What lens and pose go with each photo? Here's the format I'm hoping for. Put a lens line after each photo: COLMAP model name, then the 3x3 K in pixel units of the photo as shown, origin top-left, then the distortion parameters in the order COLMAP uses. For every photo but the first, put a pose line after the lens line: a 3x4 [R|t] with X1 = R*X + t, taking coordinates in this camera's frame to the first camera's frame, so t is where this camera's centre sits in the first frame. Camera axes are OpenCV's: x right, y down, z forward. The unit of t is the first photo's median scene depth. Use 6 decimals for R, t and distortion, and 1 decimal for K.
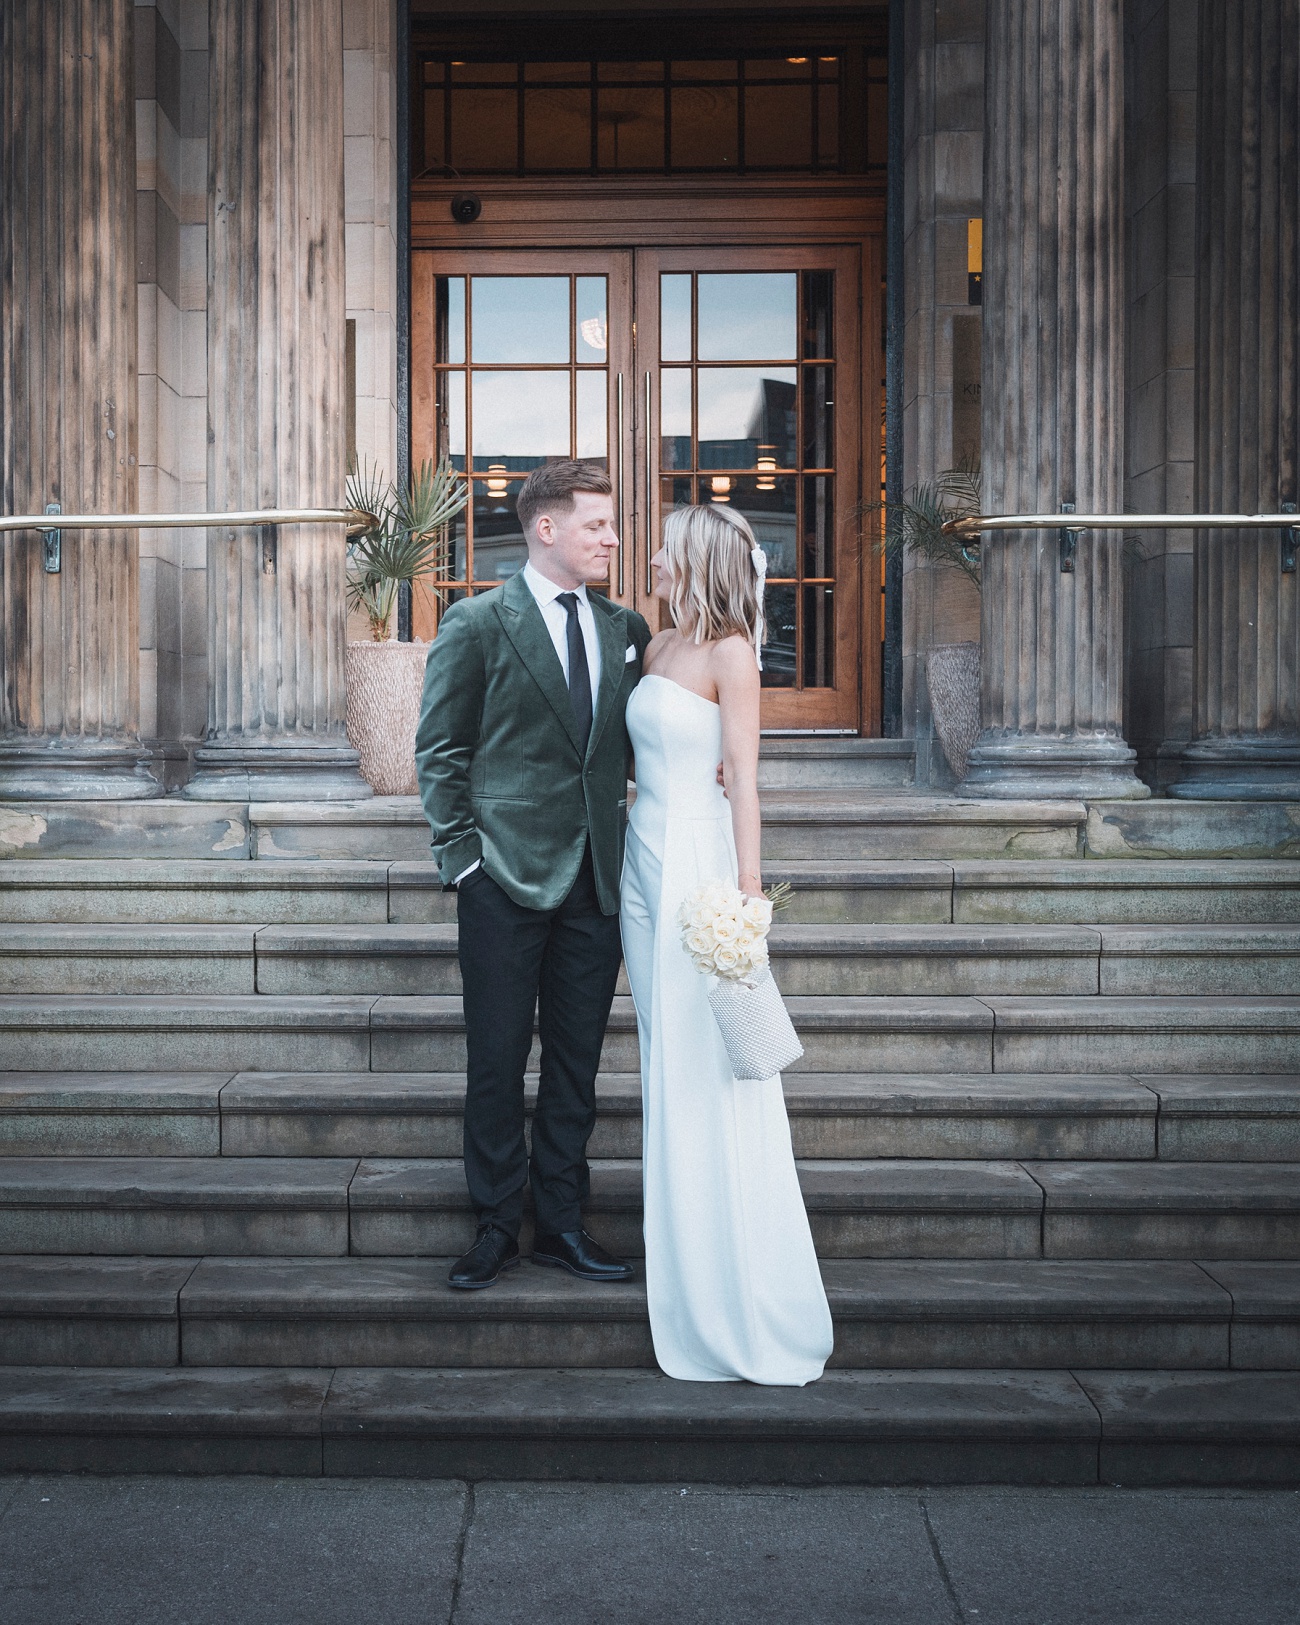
lens RADIAL K [[1785.1, 0, 562.3], [0, 1785.1, 758.8], [0, 0, 1]] dist [-0.008643, 0.004296]
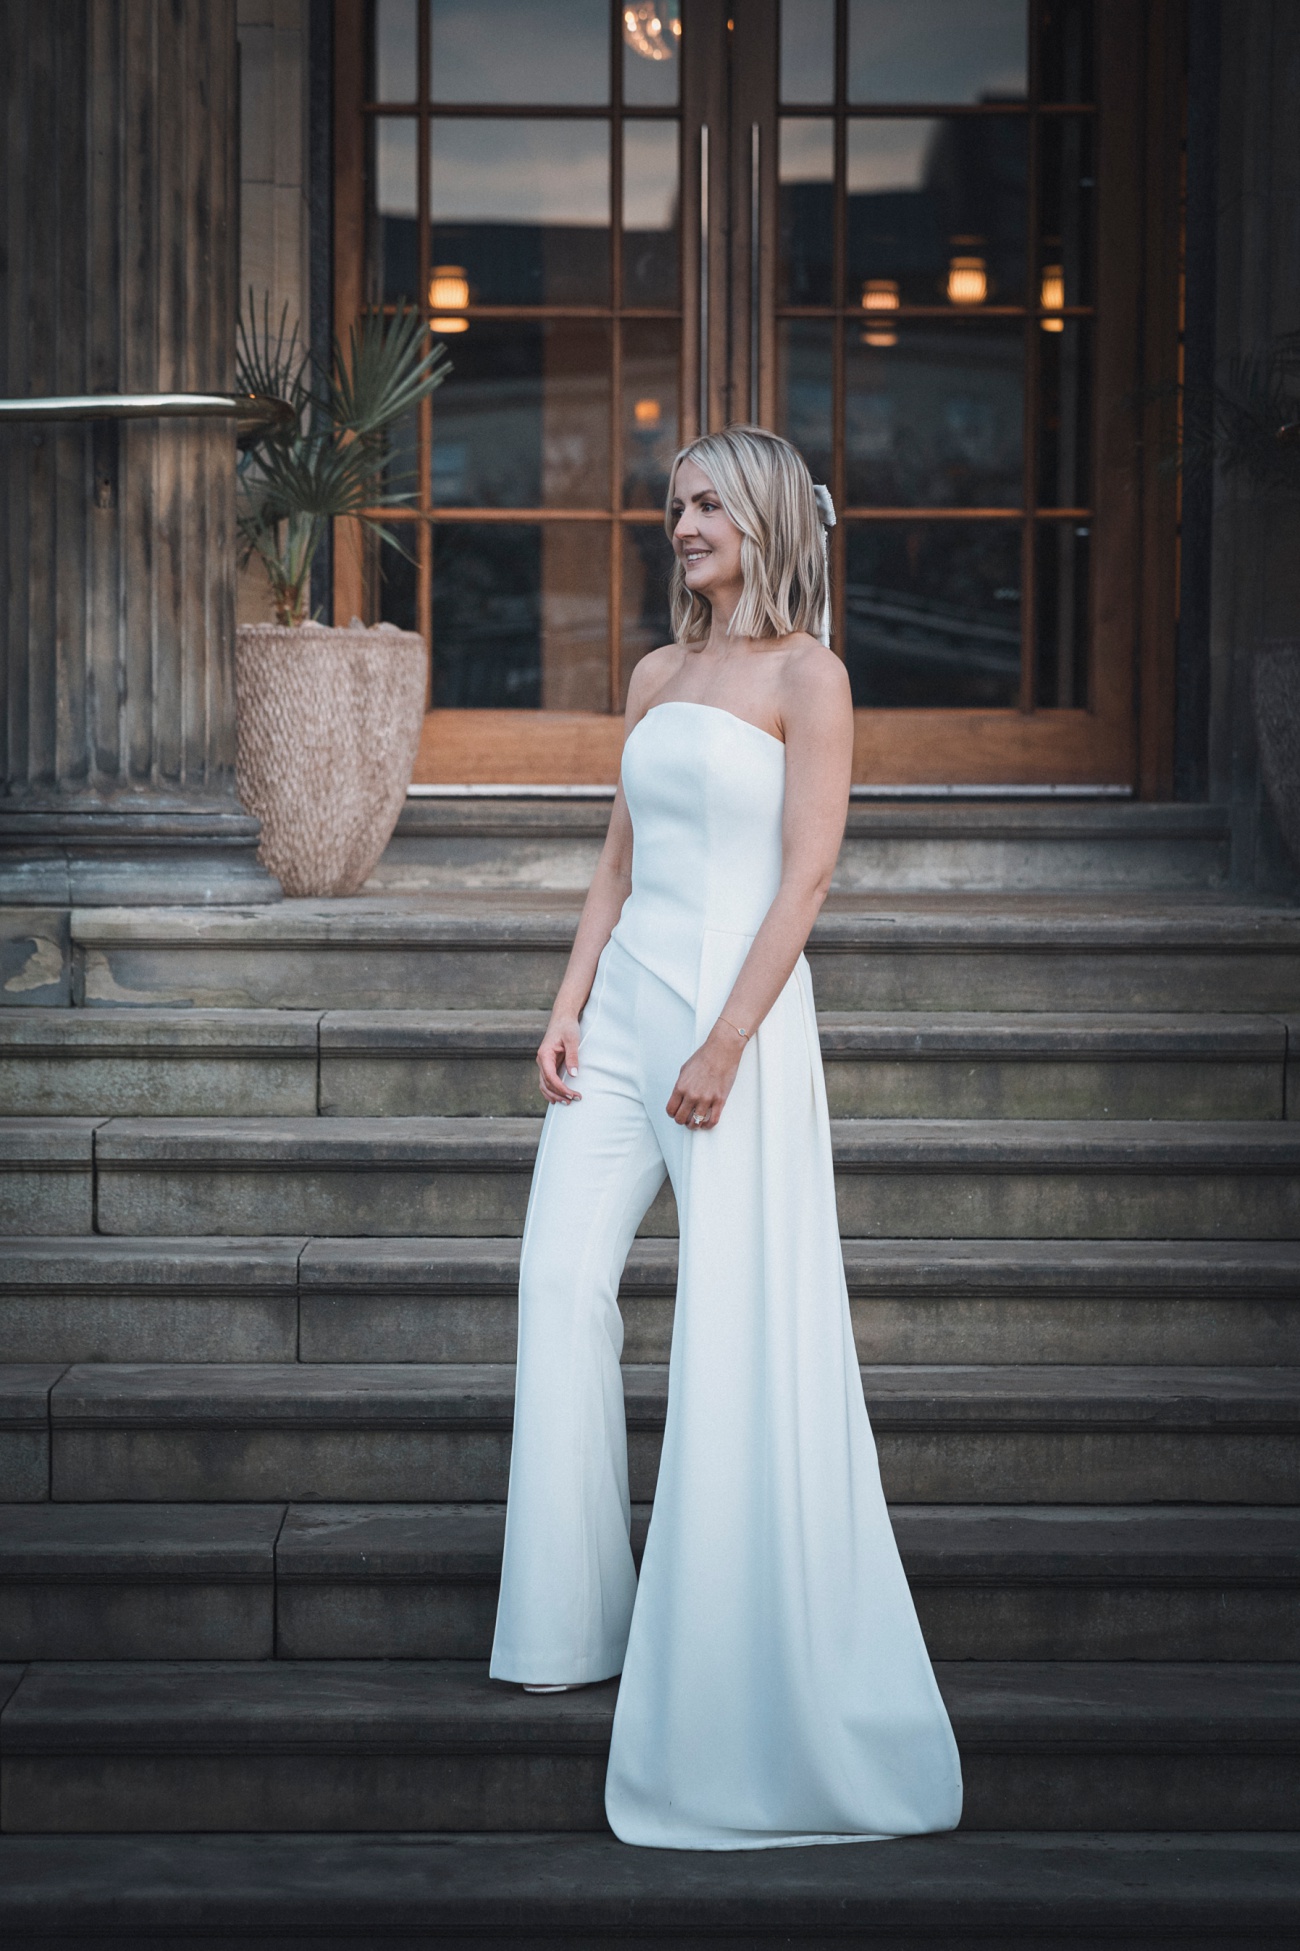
lens RADIAL K [[4679.5, 0, 650.0], [0, 4679.5, 975.5], [0, 0, 1]] dist [0.061166, 0.322733]
pose [[0.998574, 0.004842, 0.053156, -0.070789], [-0.006220, 0.999648, 0.025781, 0.006613], [-0.053013, -0.026075, 0.998253, -0.519971]]
